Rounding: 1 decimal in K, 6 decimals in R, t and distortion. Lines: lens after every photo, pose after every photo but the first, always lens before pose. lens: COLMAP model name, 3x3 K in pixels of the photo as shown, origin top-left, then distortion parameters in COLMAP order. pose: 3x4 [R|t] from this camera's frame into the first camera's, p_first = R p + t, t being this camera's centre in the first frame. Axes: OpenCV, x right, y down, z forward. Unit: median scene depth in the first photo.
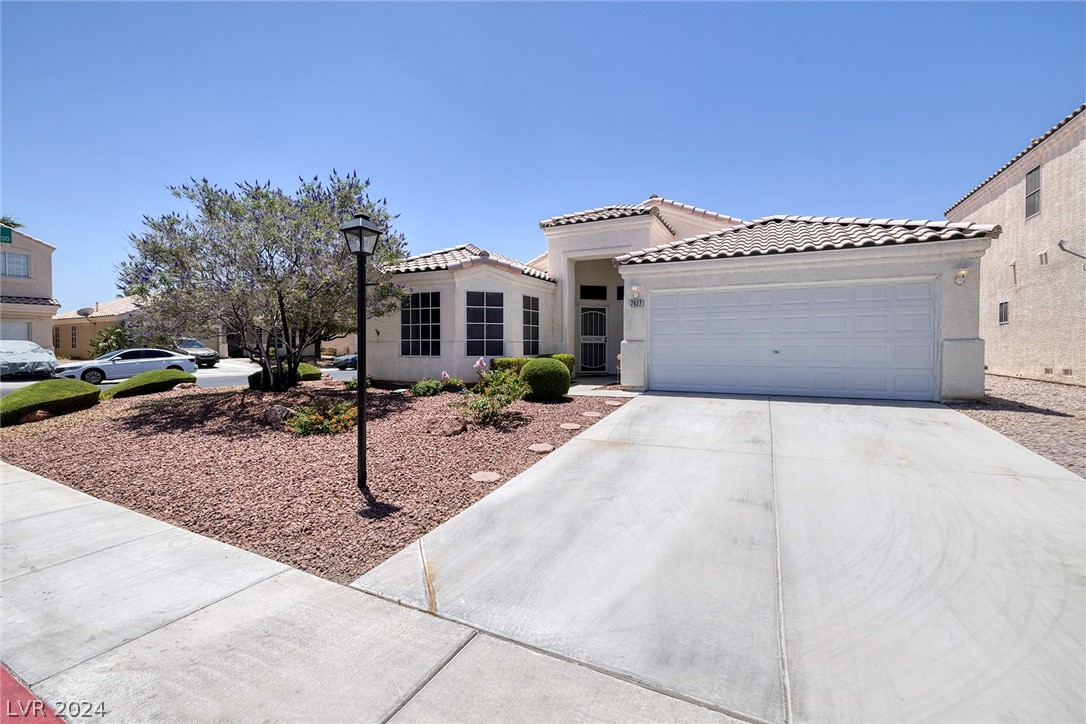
lens RADIAL K [[462.6, 0, 542.2], [0, 462.6, 347.6], [0, 0, 1]] dist [0.006005, -0.000126]
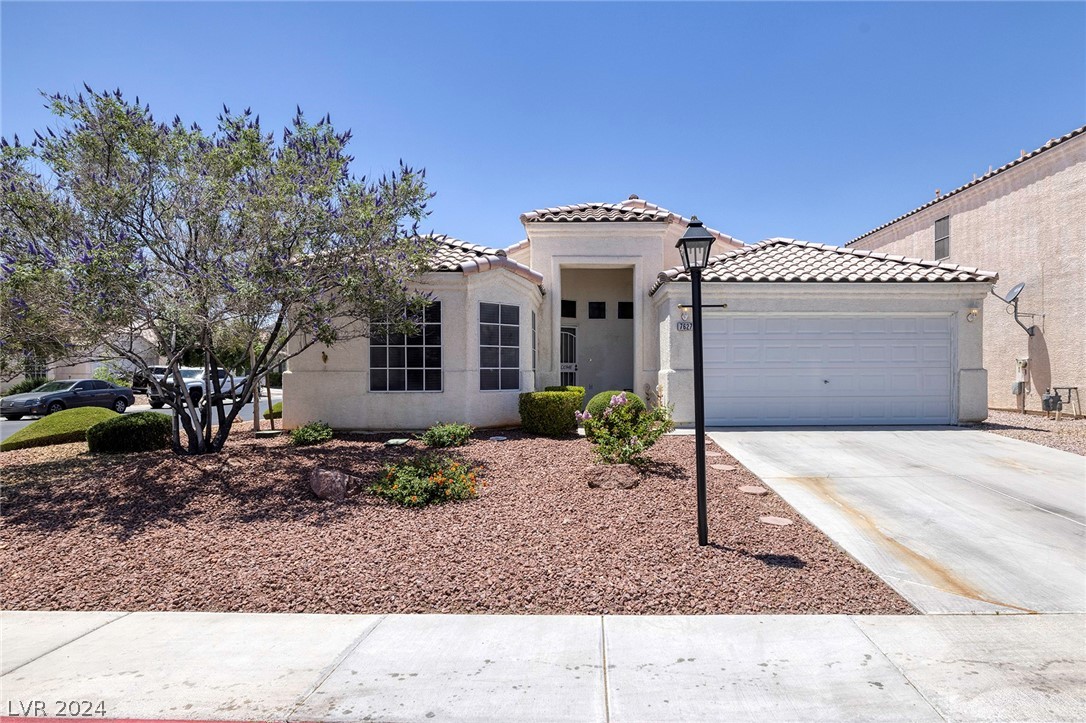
lens RADIAL K [[658.5, 0, 543.0], [0, 658.5, 361.5], [0, 0, 1]] dist [0.008634, -0.000206]
pose [[0.890211, 0.006002, 0.455510, -0.555590], [0.004681, 0.999740, -0.022320, -0.003963], [-0.455525, 0.022002, 0.889951, 0.024212]]
